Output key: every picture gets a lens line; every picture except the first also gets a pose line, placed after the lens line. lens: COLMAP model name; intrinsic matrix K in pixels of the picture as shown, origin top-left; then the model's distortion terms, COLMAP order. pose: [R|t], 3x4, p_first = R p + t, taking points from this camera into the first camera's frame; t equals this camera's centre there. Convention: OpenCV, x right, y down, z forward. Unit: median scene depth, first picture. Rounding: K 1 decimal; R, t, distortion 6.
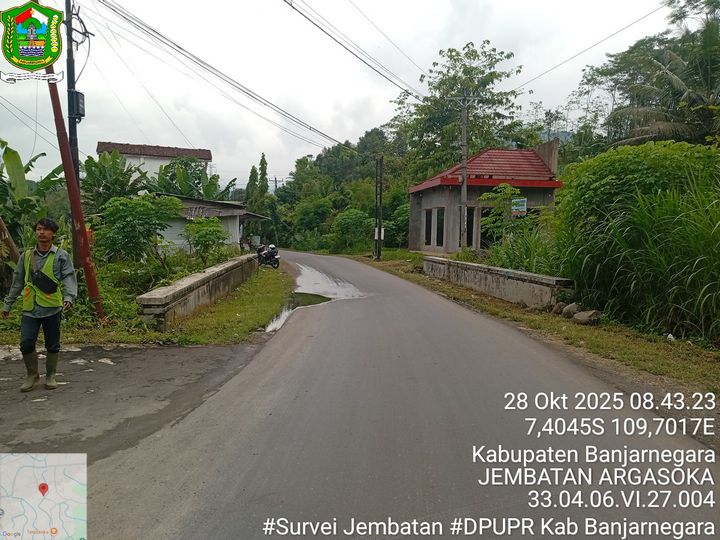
lens RADIAL K [[536.2, 0, 360.0], [0, 536.2, 270.0], [0, 0, 1]] dist [0.008712, -0.094142]
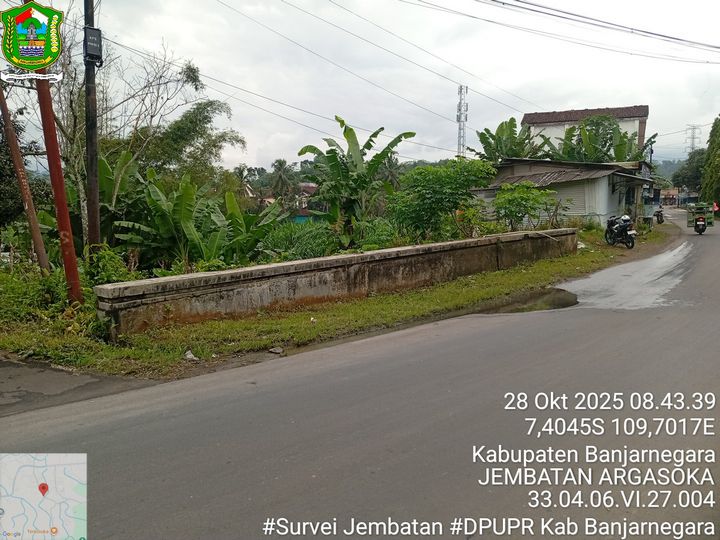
lens RADIAL K [[536.2, 0, 360.0], [0, 536.2, 270.0], [0, 0, 1]] dist [0.008712, -0.094142]
pose [[0.671273, 0.055539, -0.739127, 0.071943], [-0.020050, 0.998184, 0.056796, -0.004078], [0.740939, -0.023306, 0.671168, 0.139328]]
